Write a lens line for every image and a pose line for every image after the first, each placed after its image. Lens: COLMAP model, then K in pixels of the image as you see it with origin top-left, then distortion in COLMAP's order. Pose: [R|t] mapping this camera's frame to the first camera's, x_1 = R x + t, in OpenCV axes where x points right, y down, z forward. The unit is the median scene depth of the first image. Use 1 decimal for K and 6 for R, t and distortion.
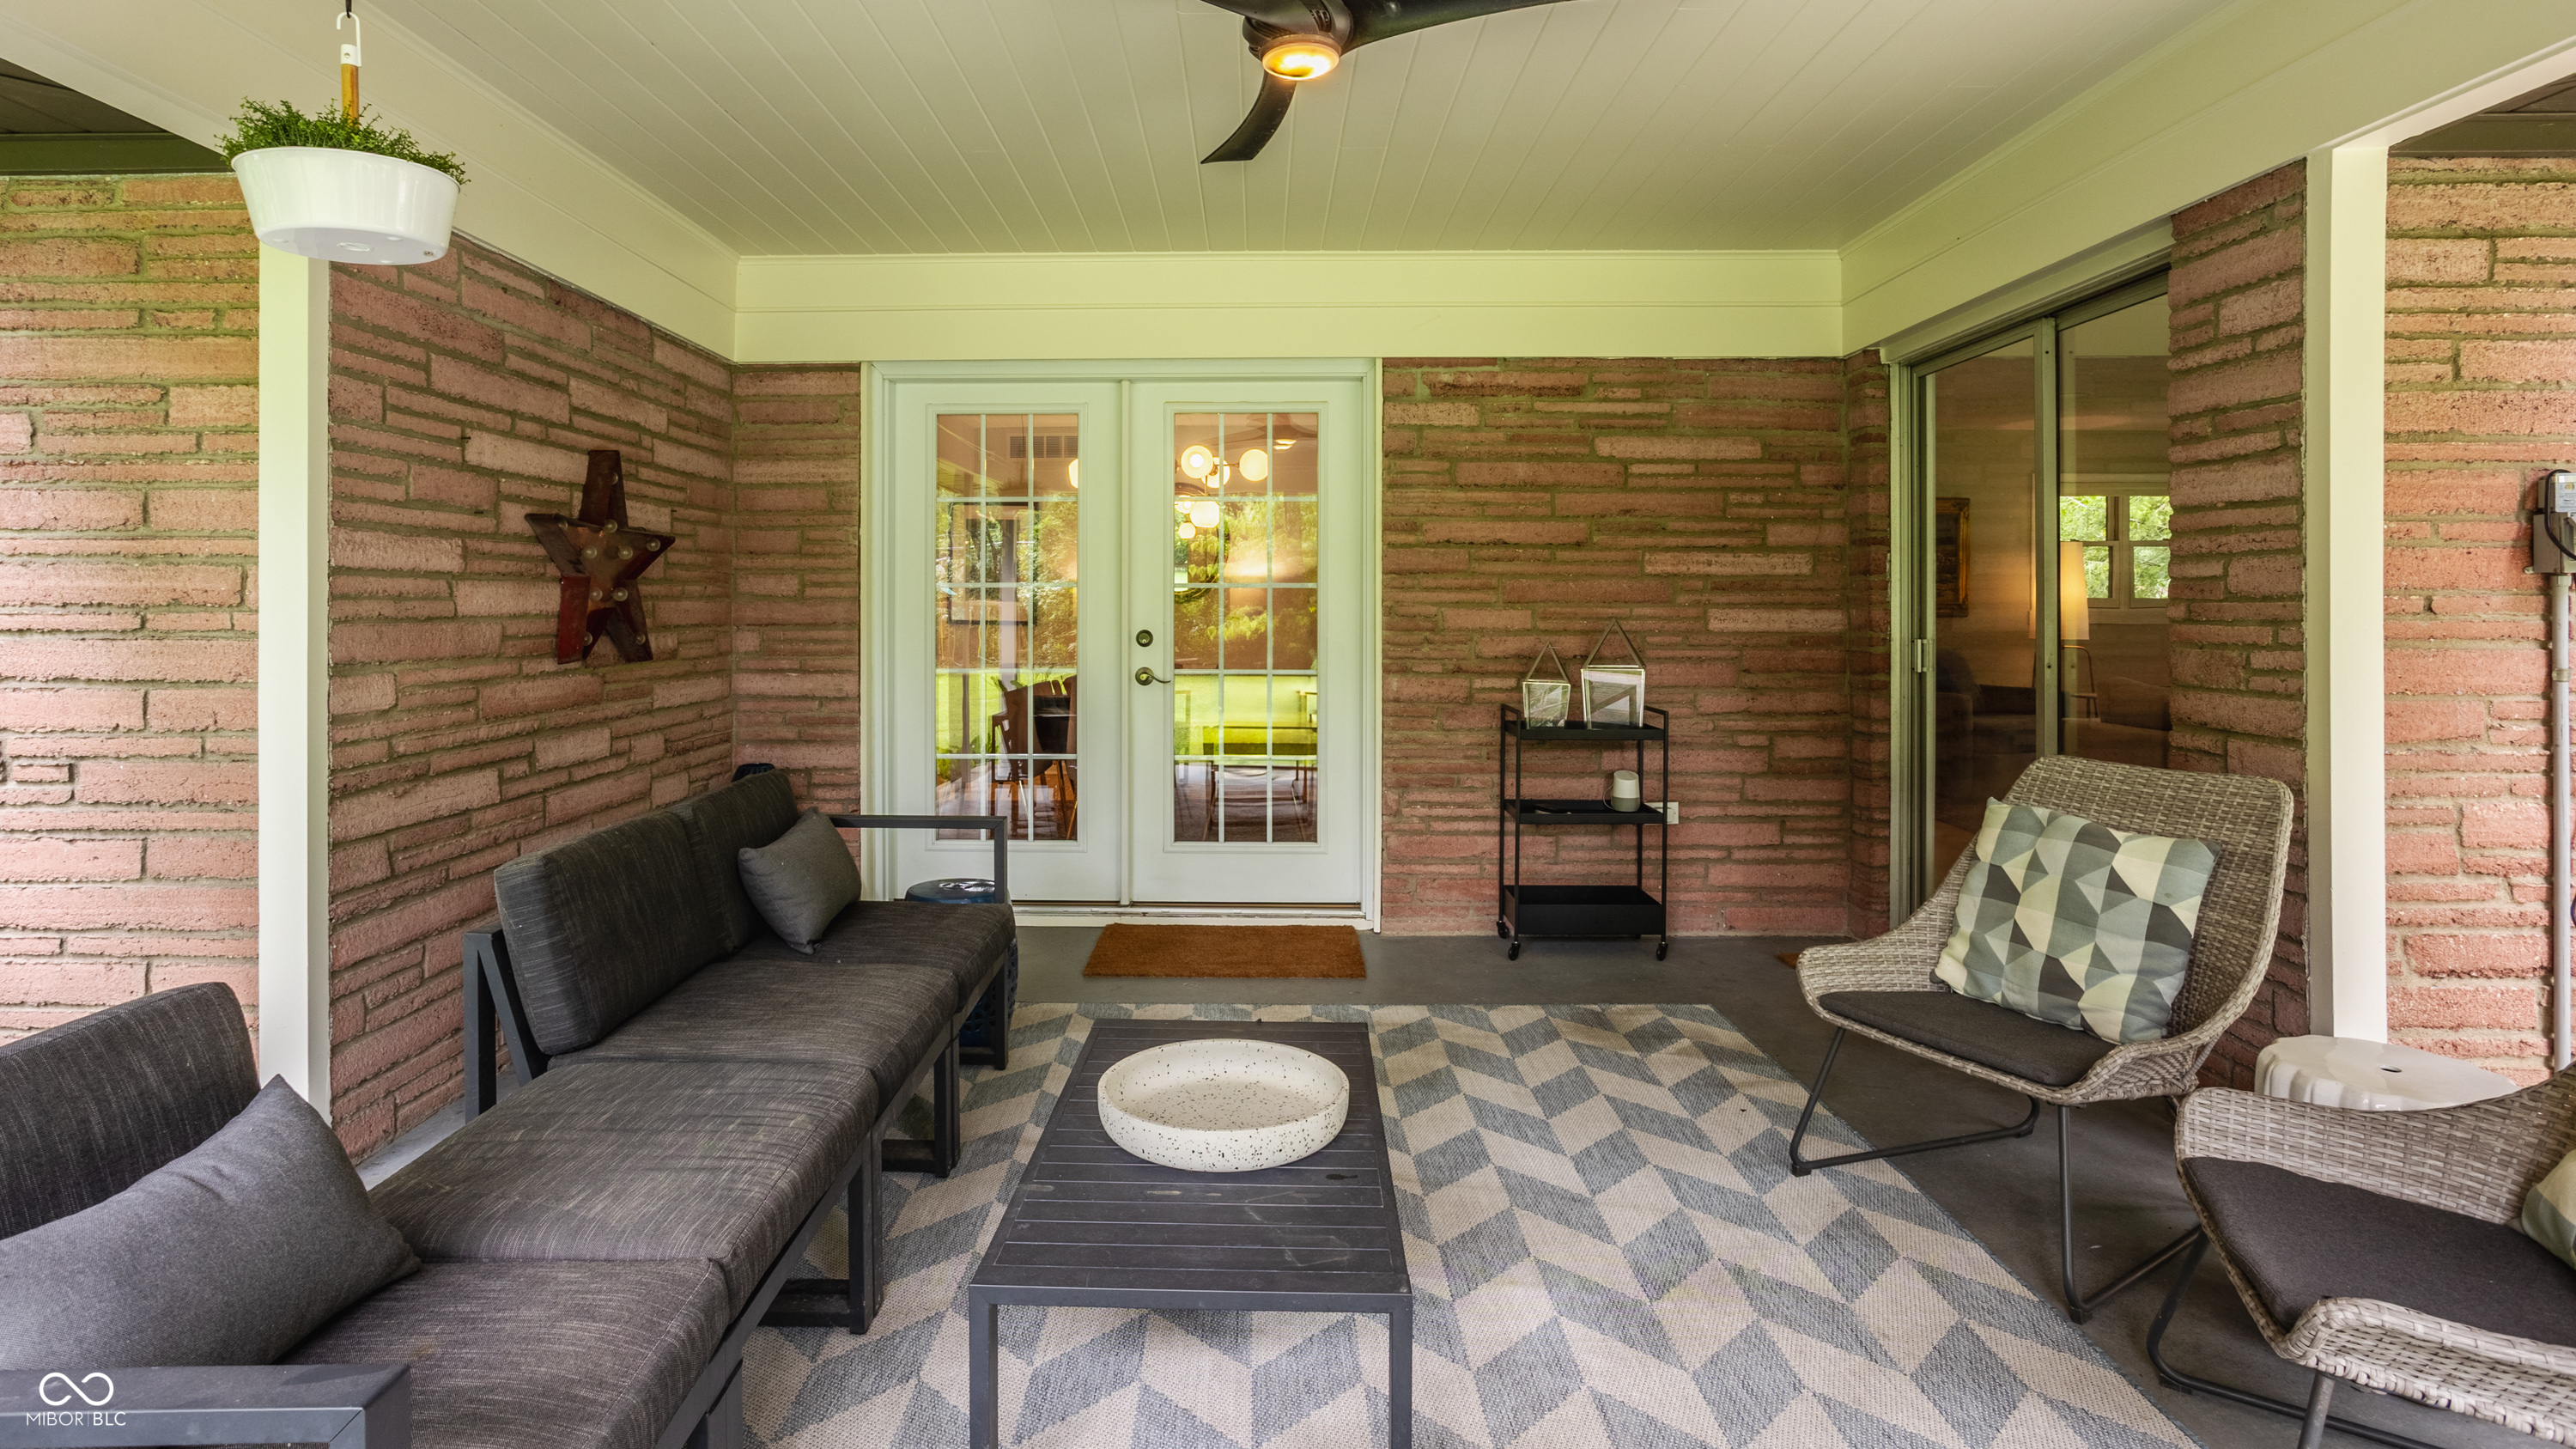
lens RADIAL K [[1326.6, 0, 1286.0], [0, 1326.6, 607.9], [0, 0, 1]] dist [0.032321, 0.001146]
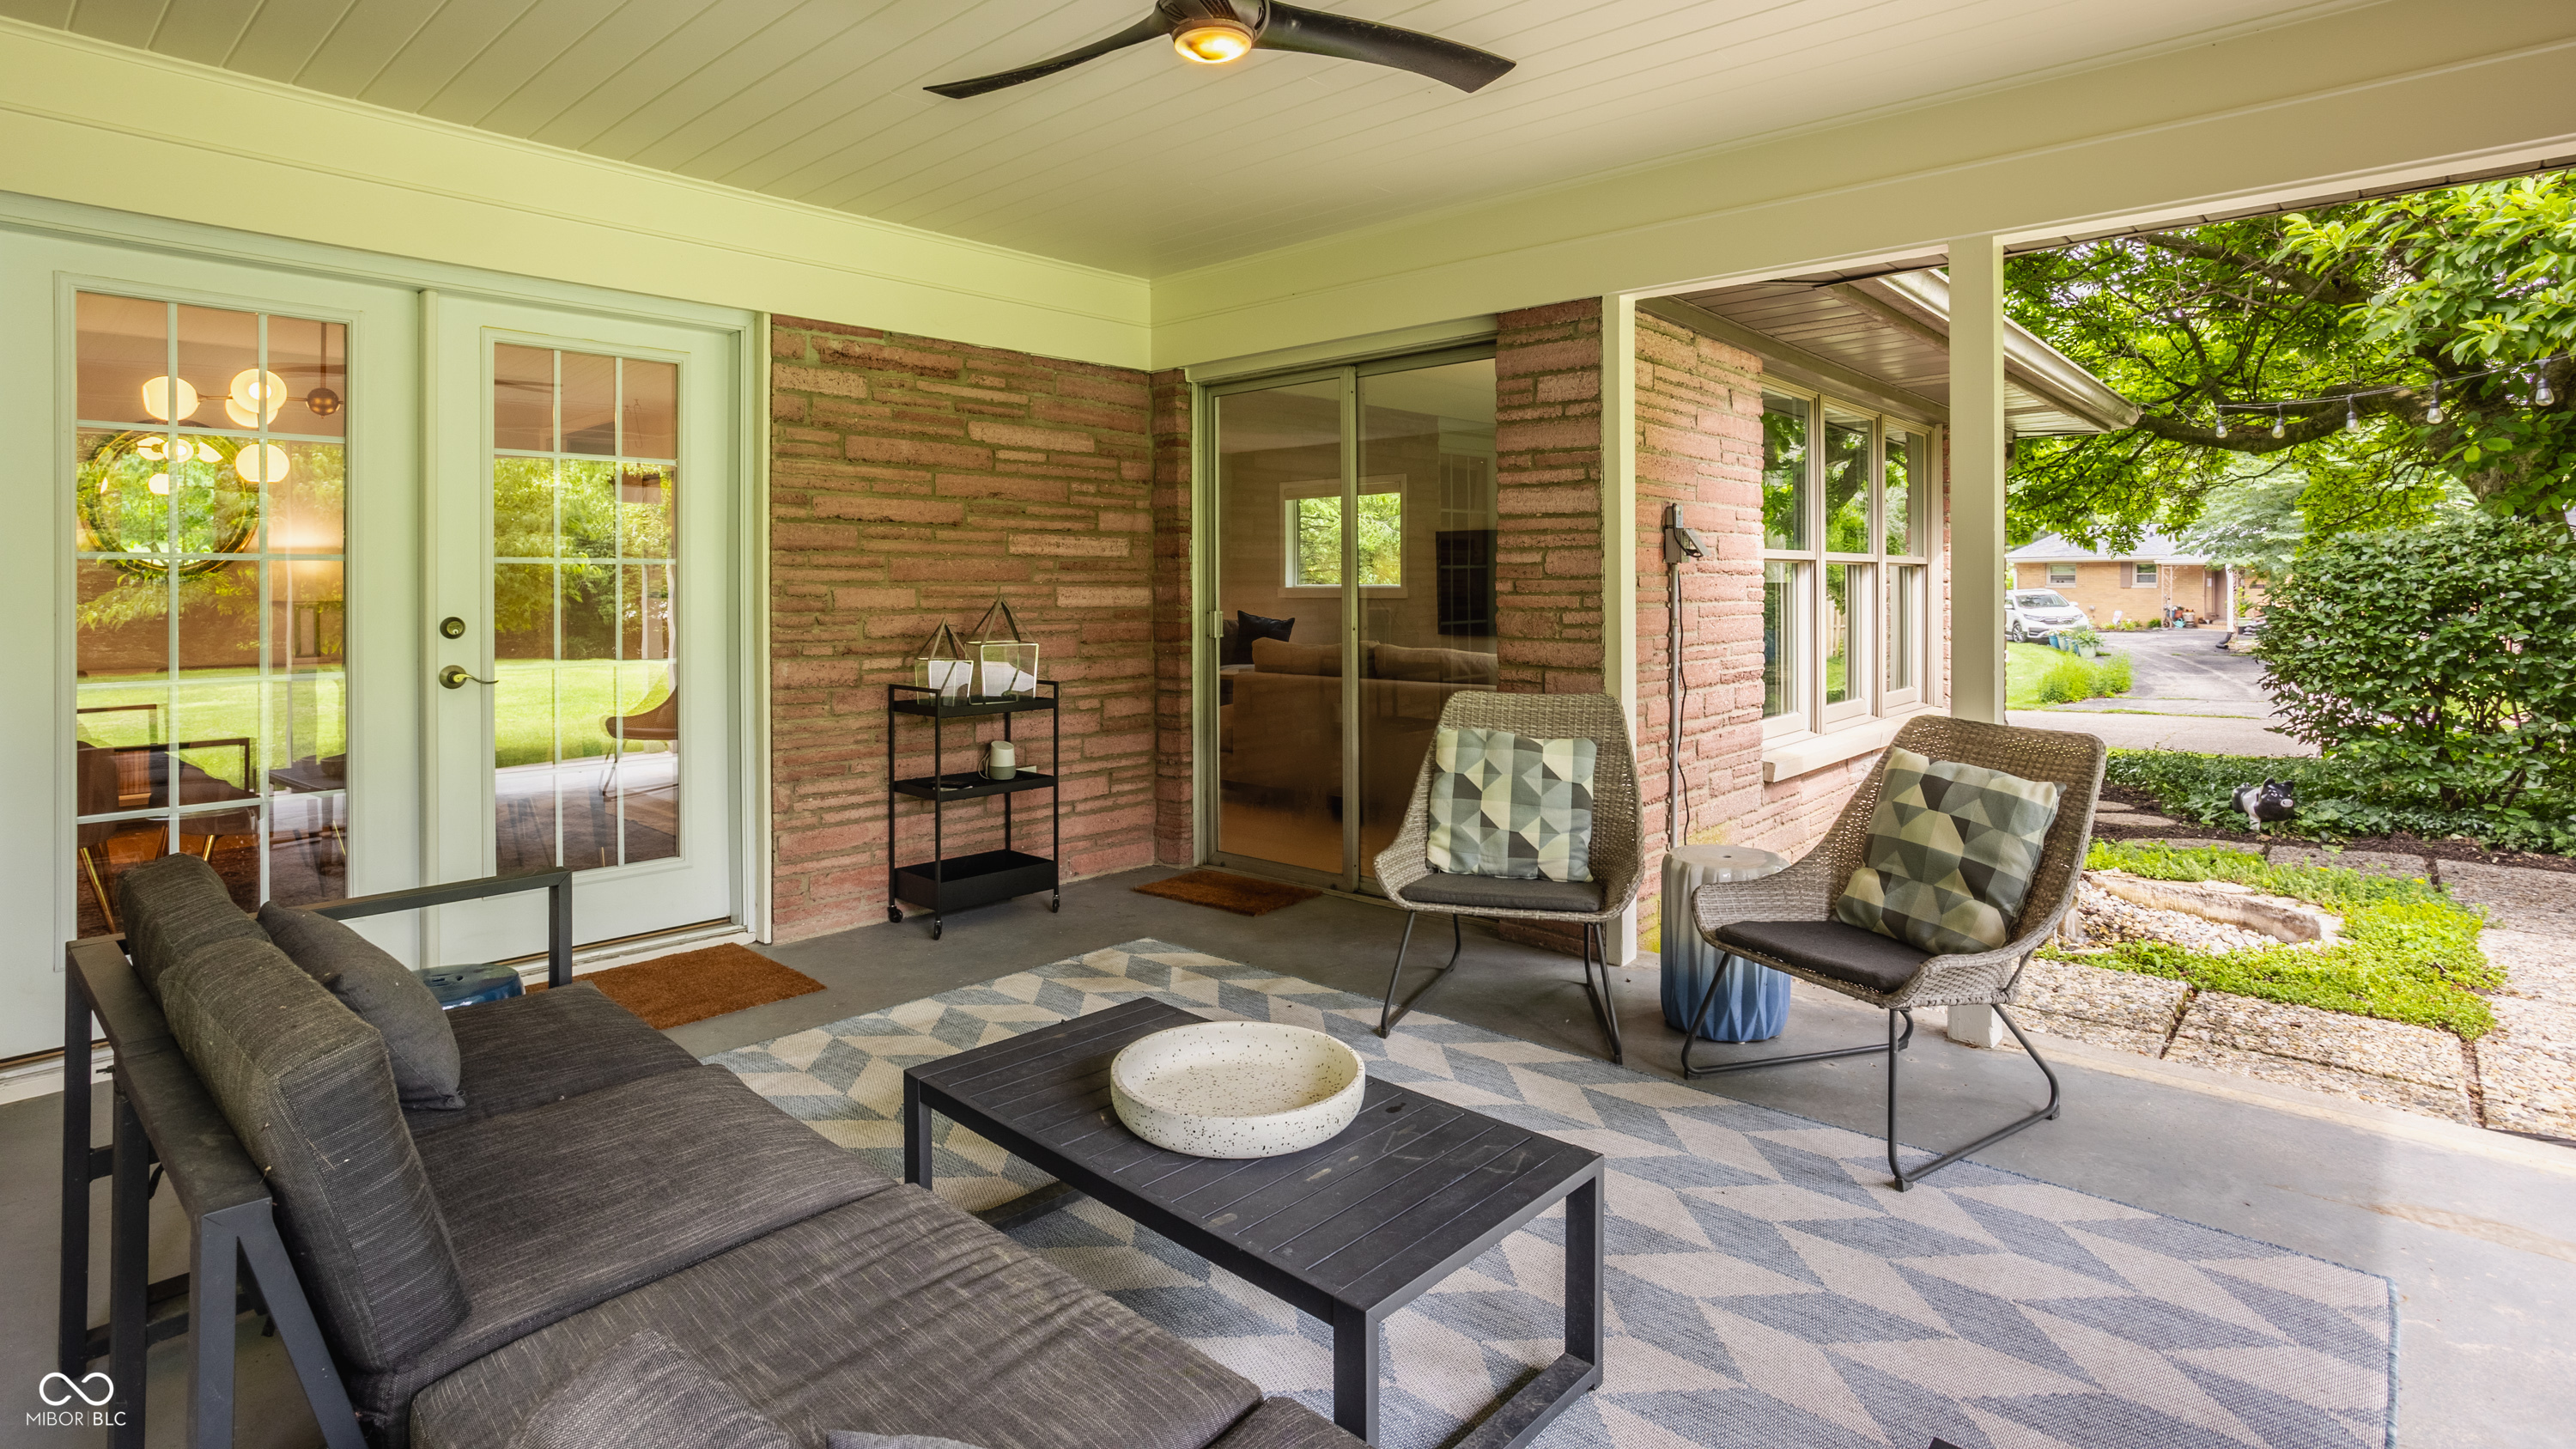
lens RADIAL K [[1290.1, 0, 1284.7], [0, 1290.1, 579.4], [0, 0, 1]] dist [-0.002028, 0.000383]
pose [[0.696090, 0.000134, 0.717954, -0.318419], [0.004005, 0.999984, -0.004070, -0.000265], [-0.717943, 0.005708, 0.696079, 0.127406]]
